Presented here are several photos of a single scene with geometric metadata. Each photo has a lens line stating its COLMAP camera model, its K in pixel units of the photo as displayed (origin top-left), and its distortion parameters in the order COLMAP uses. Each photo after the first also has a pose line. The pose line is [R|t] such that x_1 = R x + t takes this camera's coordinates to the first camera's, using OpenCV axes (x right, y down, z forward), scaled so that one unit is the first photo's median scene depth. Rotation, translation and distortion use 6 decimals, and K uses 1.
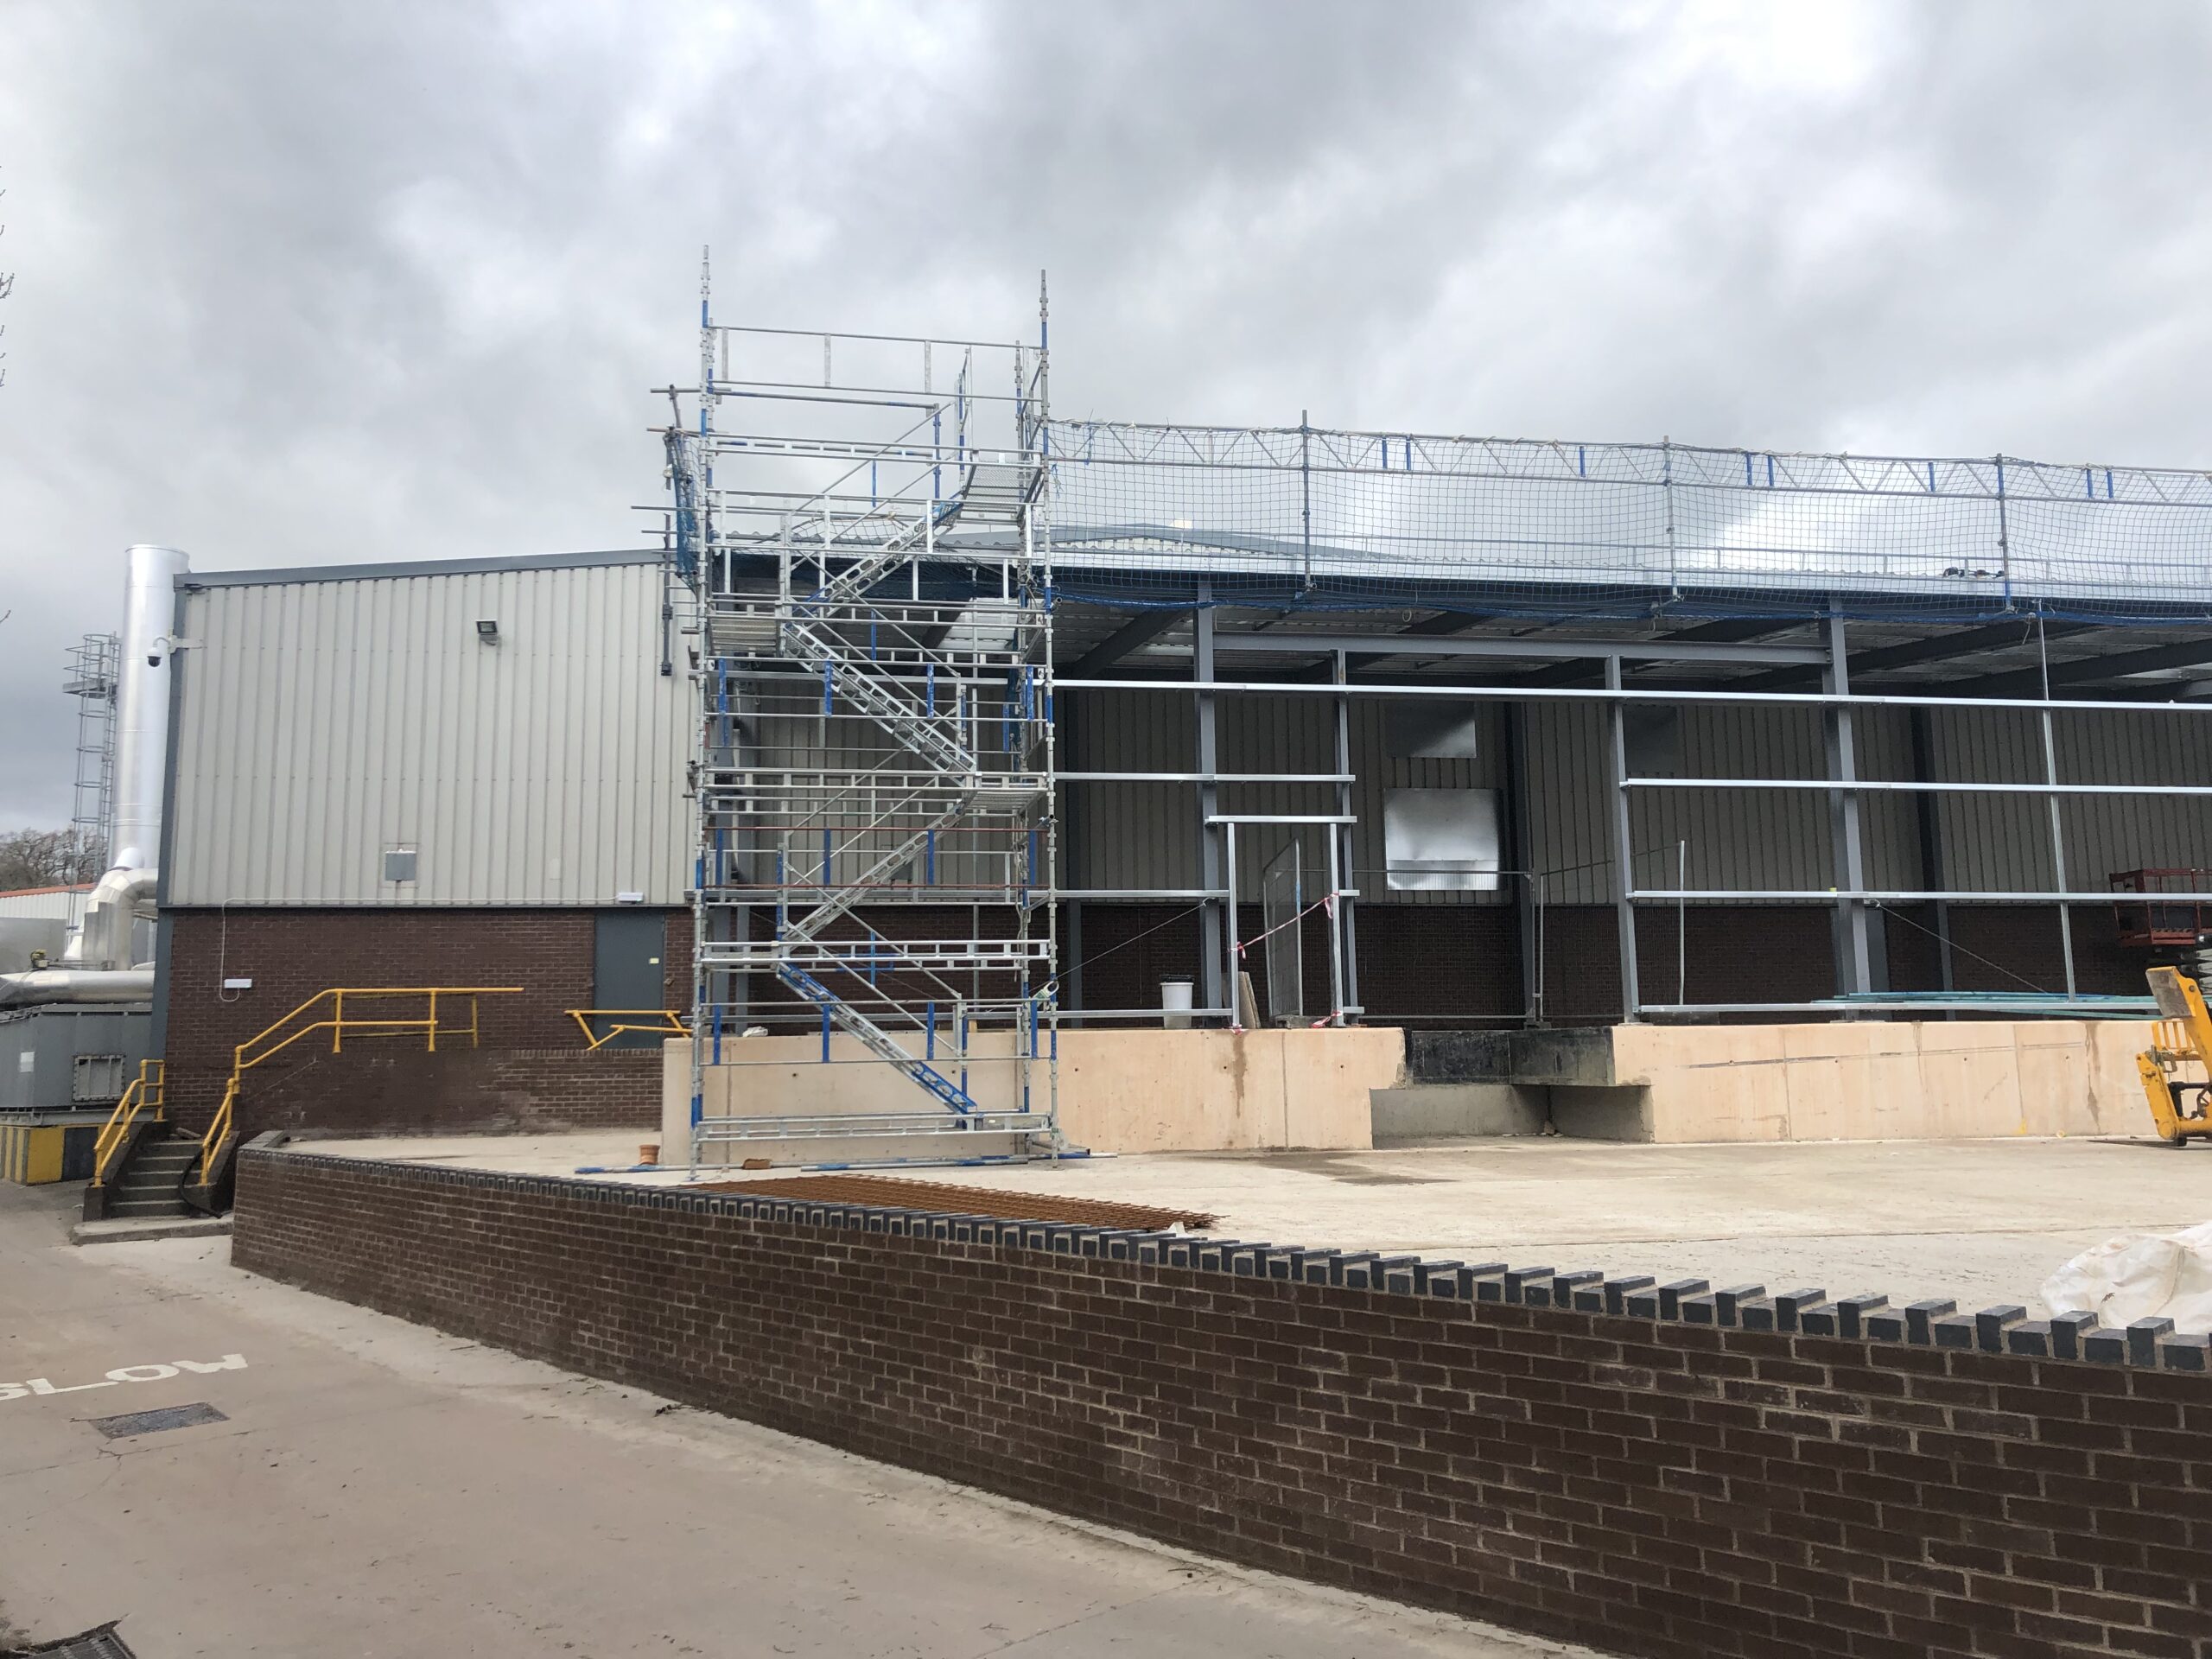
lens RADIAL K [[1812.2, 0, 1135.3], [0, 1812.2, 782.9], [0, 0, 1]] dist [0.036406, -0.032878]
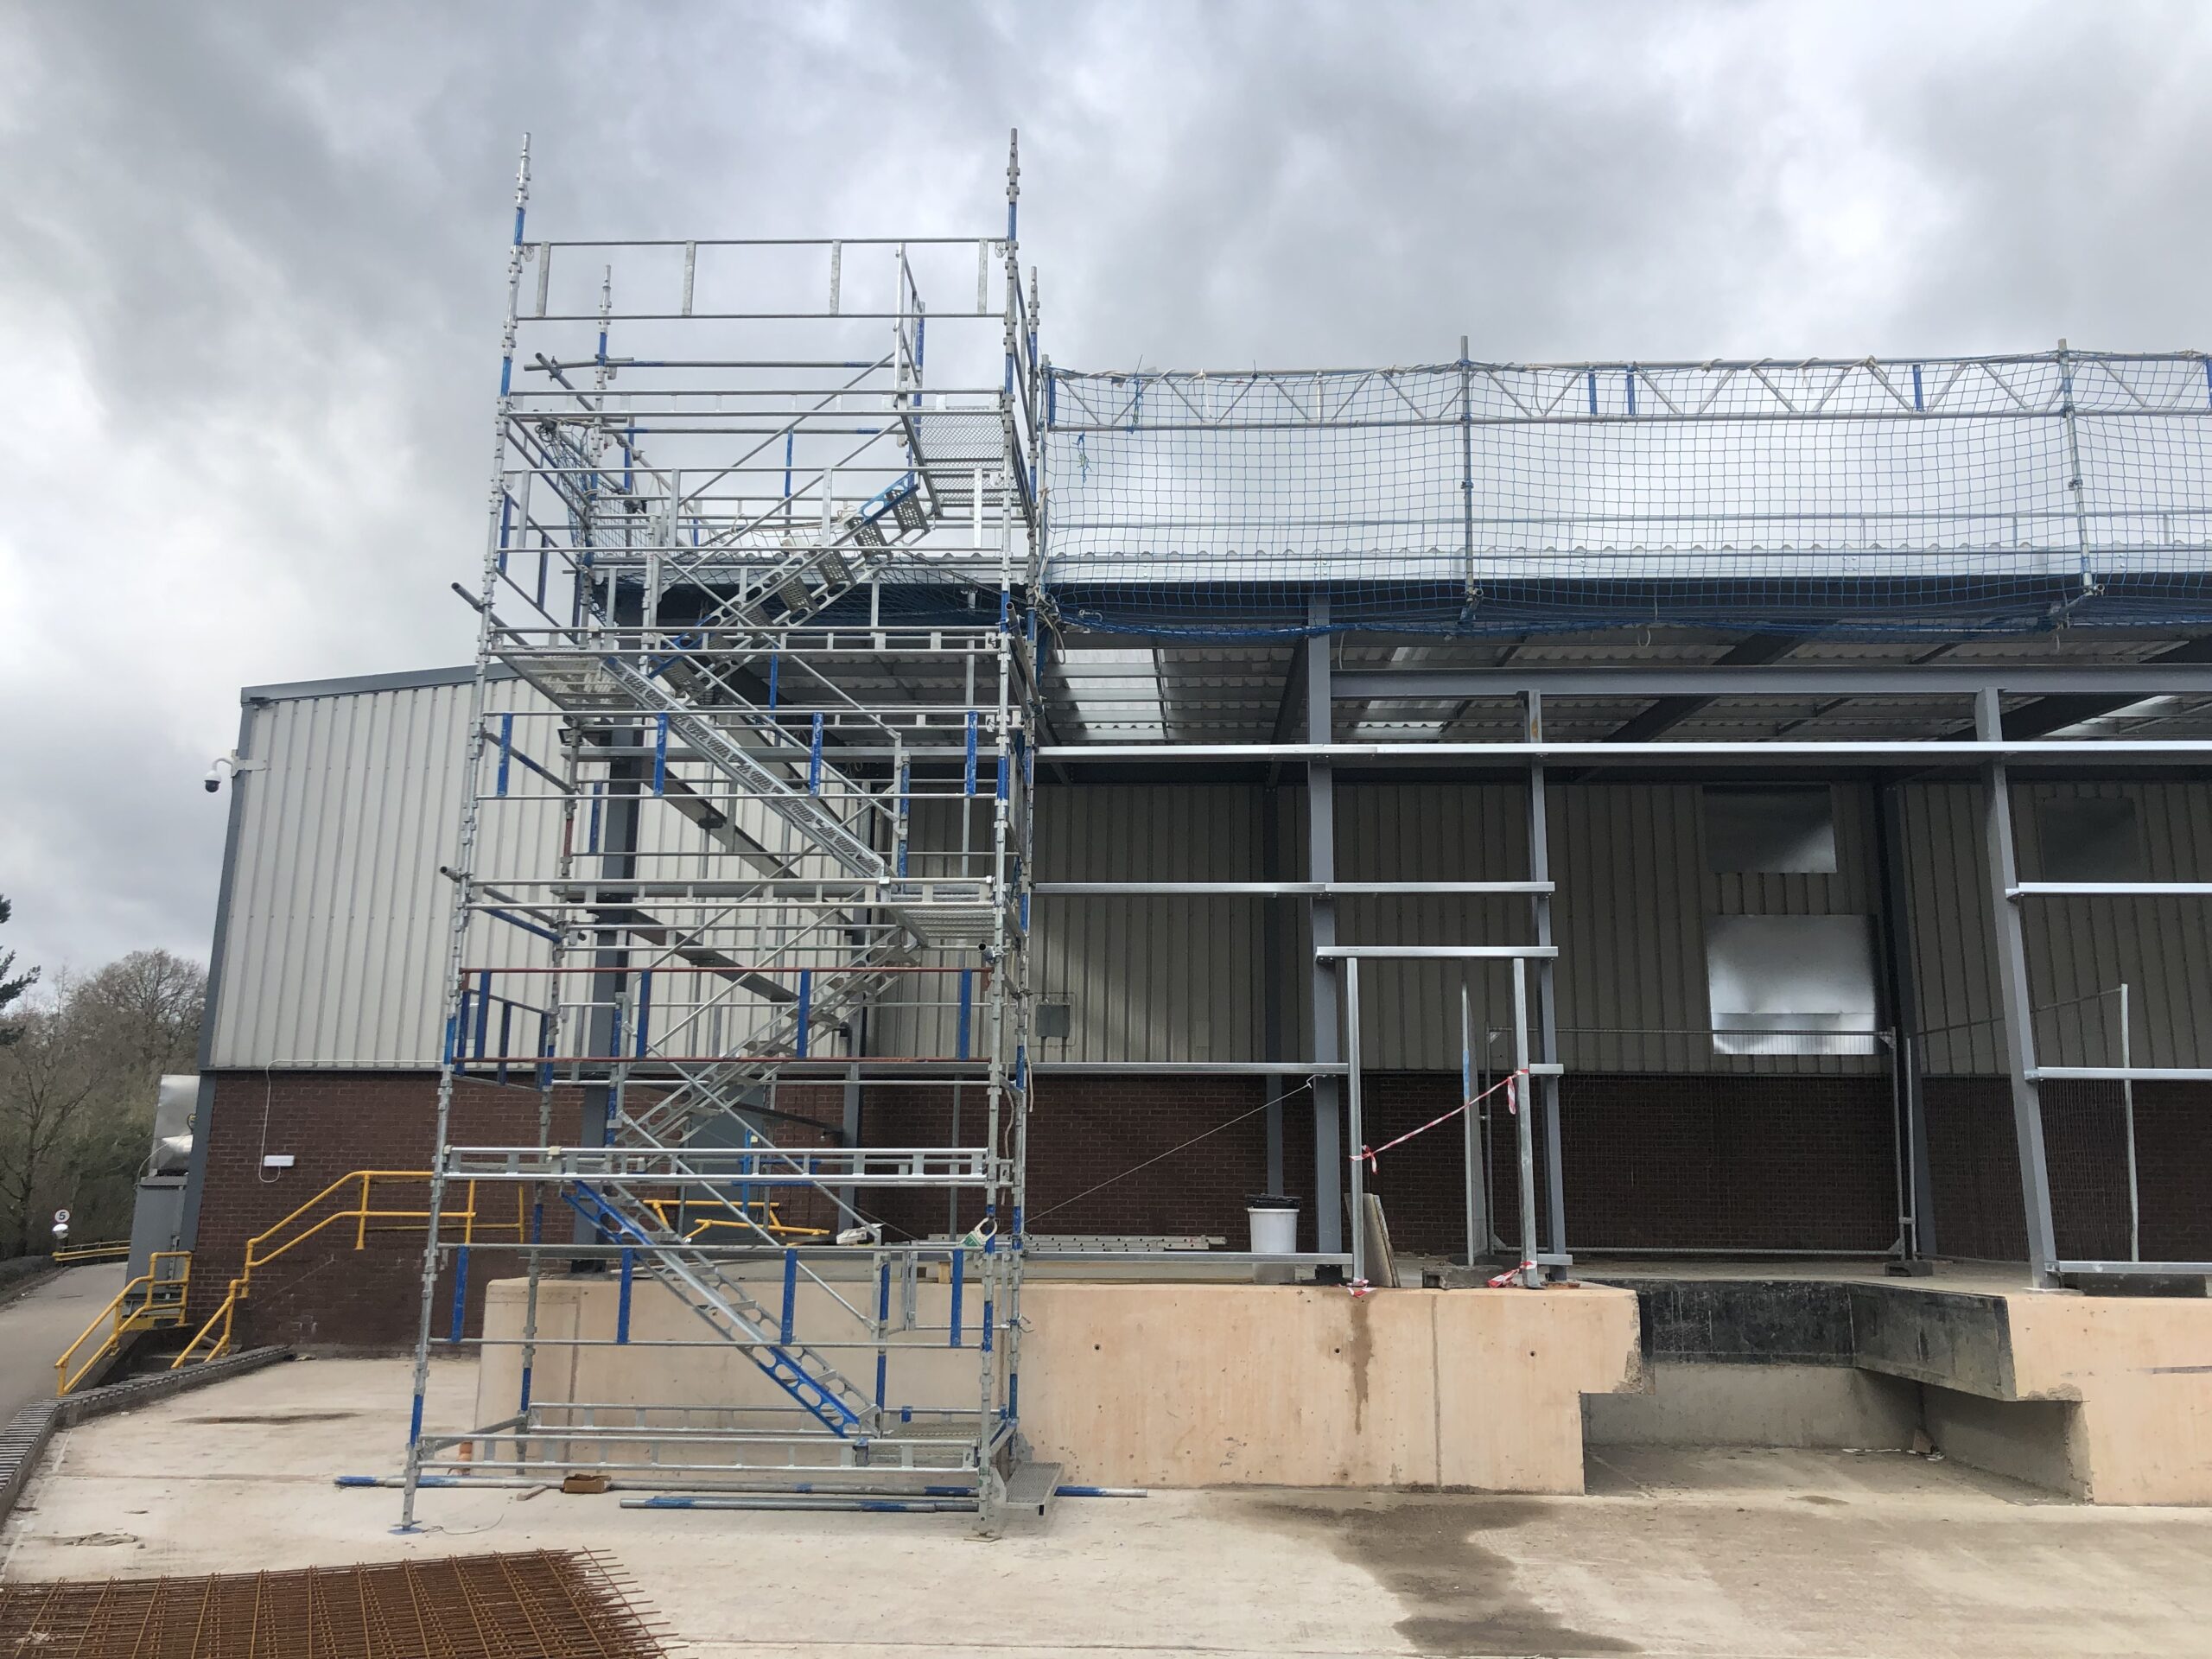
lens RADIAL K [[1812.2, 0, 1133.2], [0, 1812.2, 795.2], [0, 0, 1]] dist [0.036406, -0.032878]
pose [[0.975310, -0.026334, -0.219263, 0.113922], [0.009749, 0.997031, -0.076380, 0.011981], [0.220624, 0.072357, 0.972671, 0.328507]]
